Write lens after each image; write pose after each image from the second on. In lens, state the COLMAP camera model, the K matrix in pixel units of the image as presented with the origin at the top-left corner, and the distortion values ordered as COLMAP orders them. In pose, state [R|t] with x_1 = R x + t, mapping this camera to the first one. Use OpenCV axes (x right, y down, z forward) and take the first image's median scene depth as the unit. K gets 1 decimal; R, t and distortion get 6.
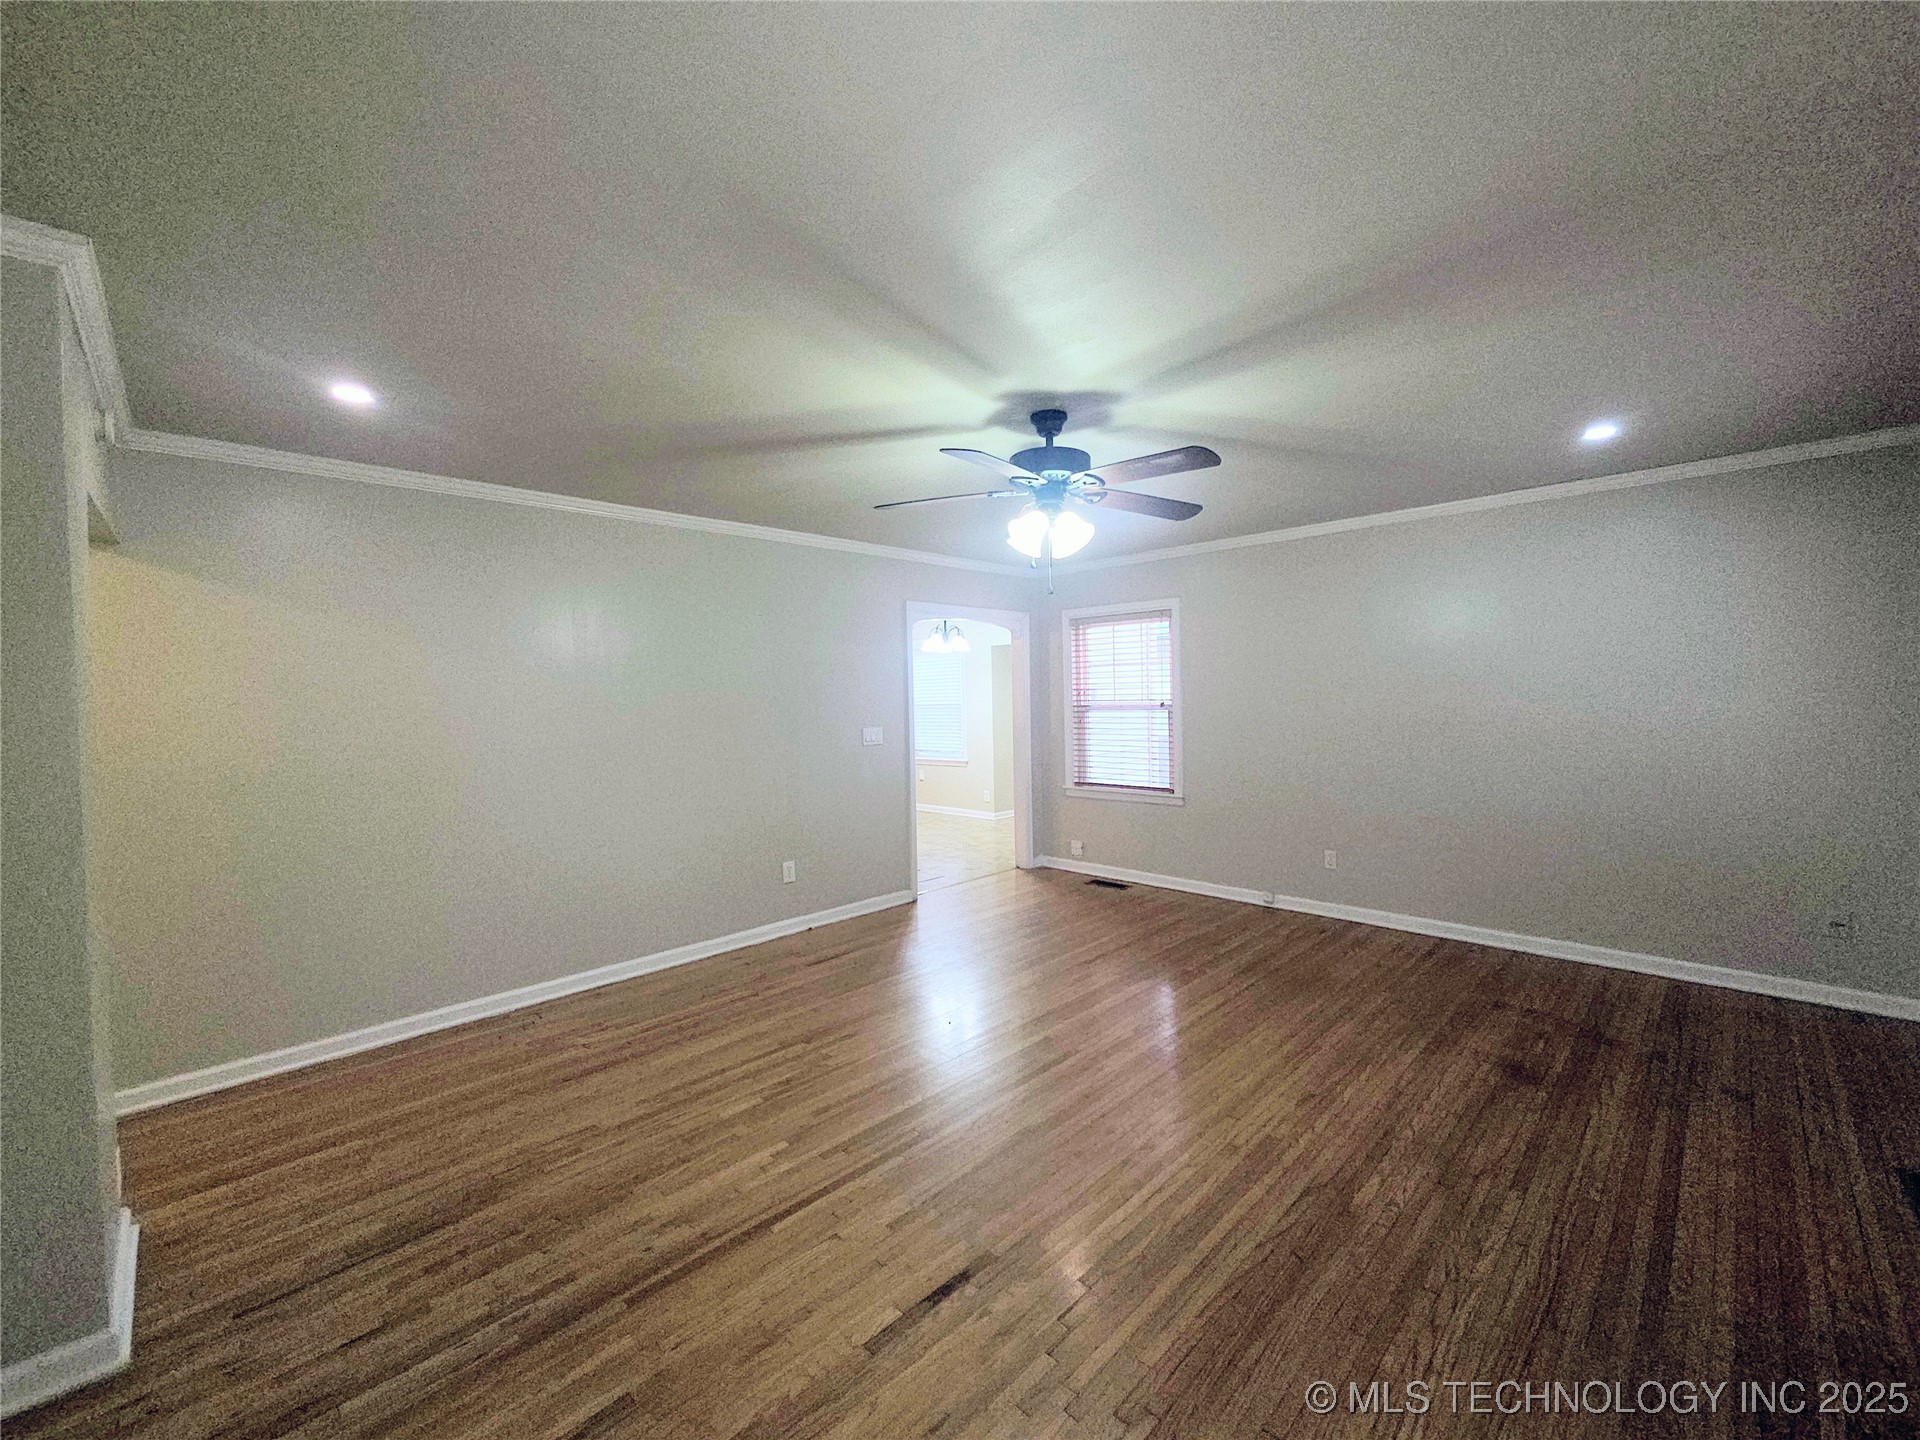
lens RADIAL K [[764.4, 0, 958.4], [0, 764.4, 722.6], [0, 0, 1]] dist [0.000520, -0.000106]
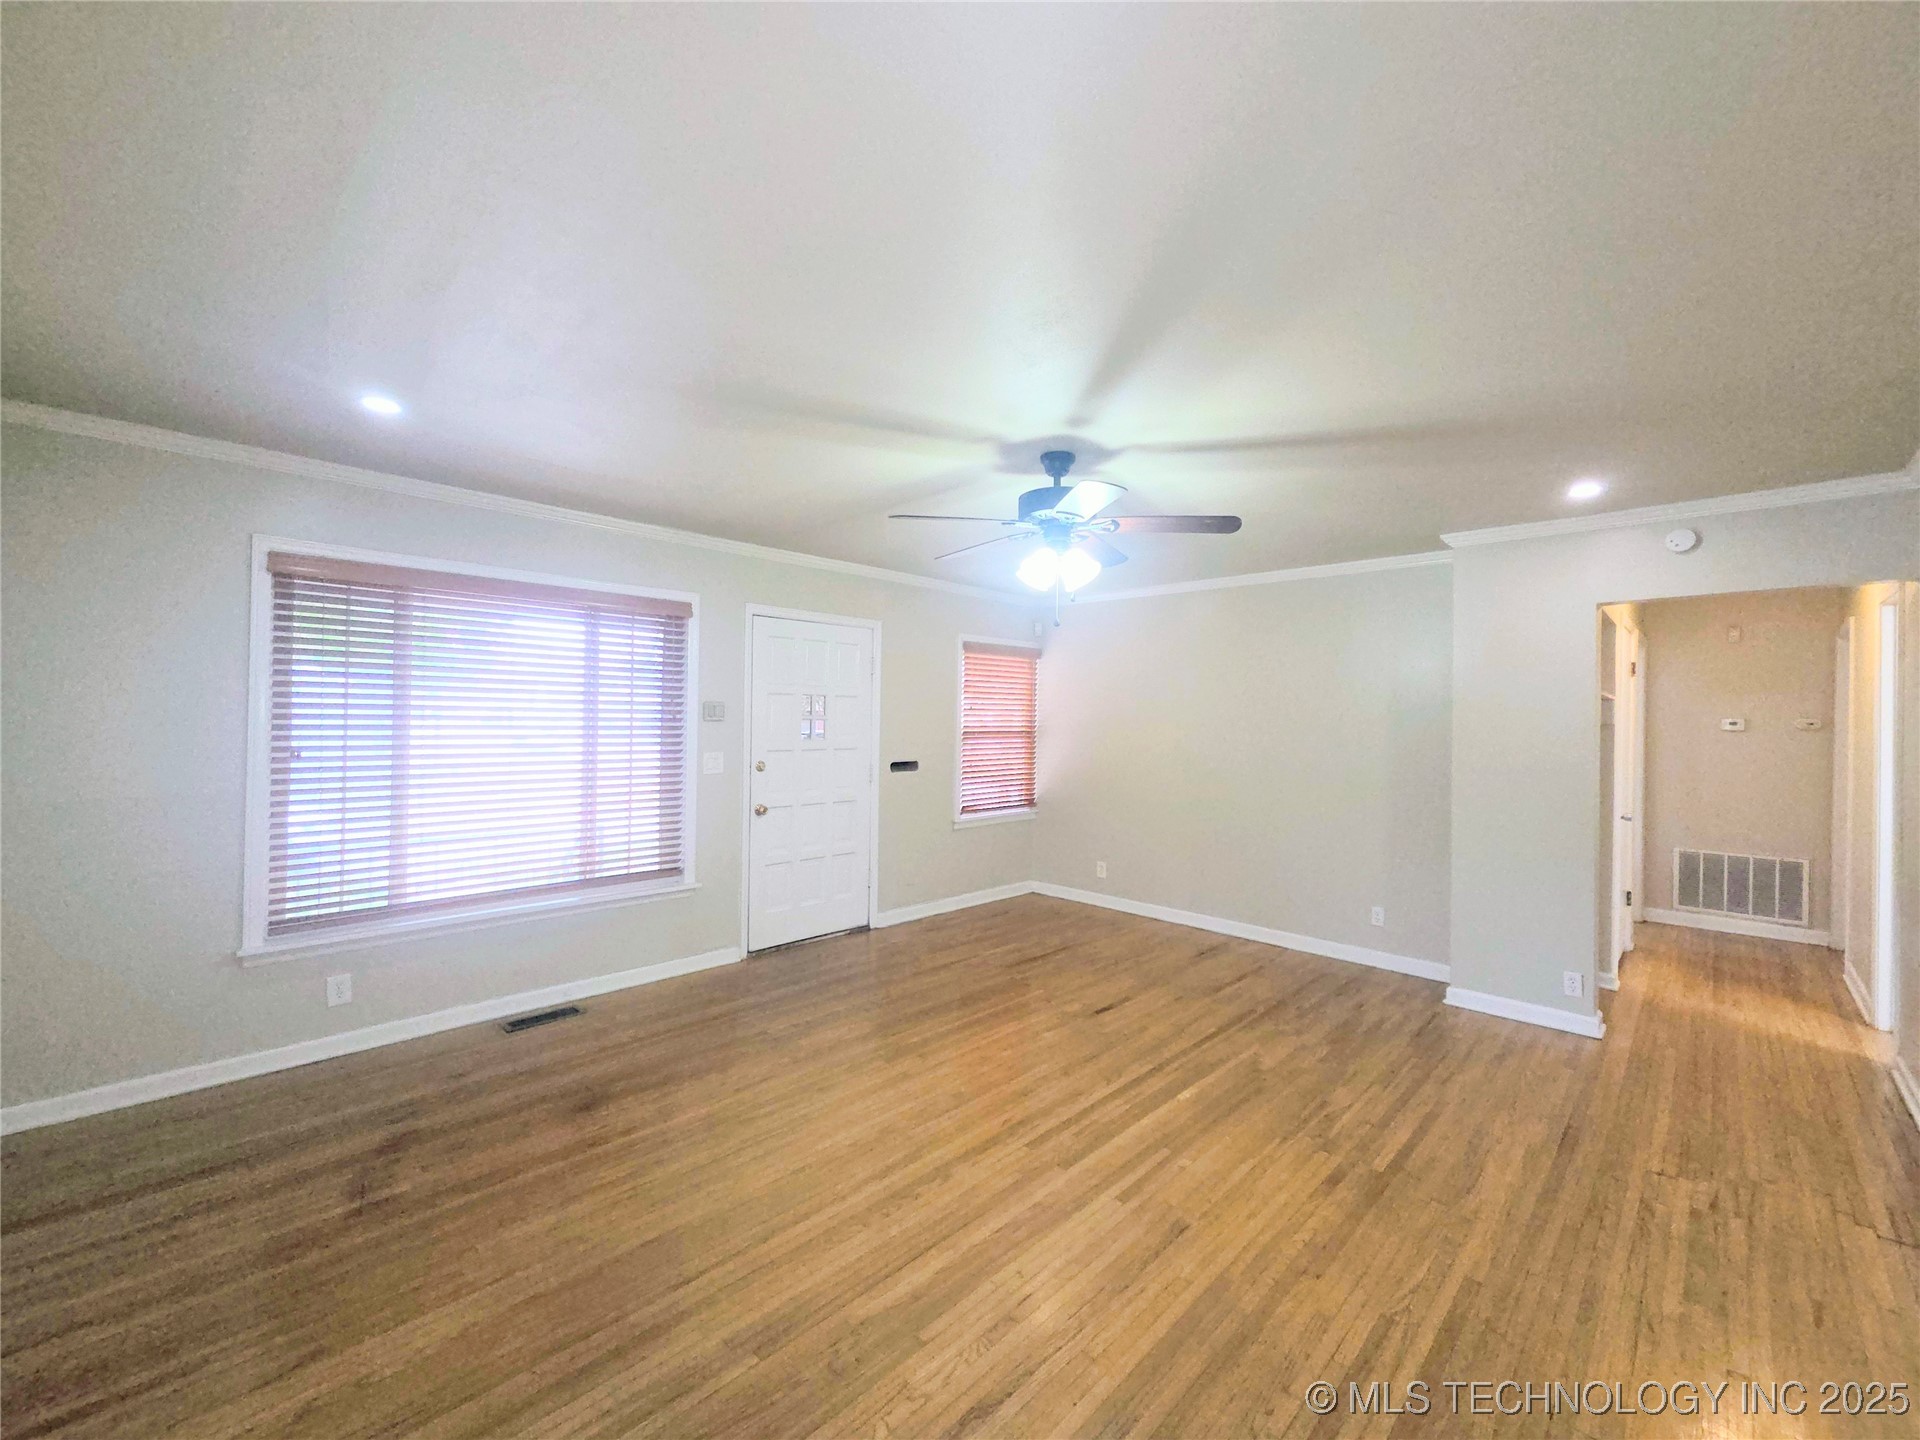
lens RADIAL K [[764.4, 0, 958.4], [0, 764.4, 722.6], [0, 0, 1]] dist [0.000520, -0.000106]
pose [[-0.999941, 0.007368, -0.007953, 0.261696], [0.007083, 0.999350, 0.035338, -0.073885], [0.008208, 0.035280, -0.999344, 2.027714]]
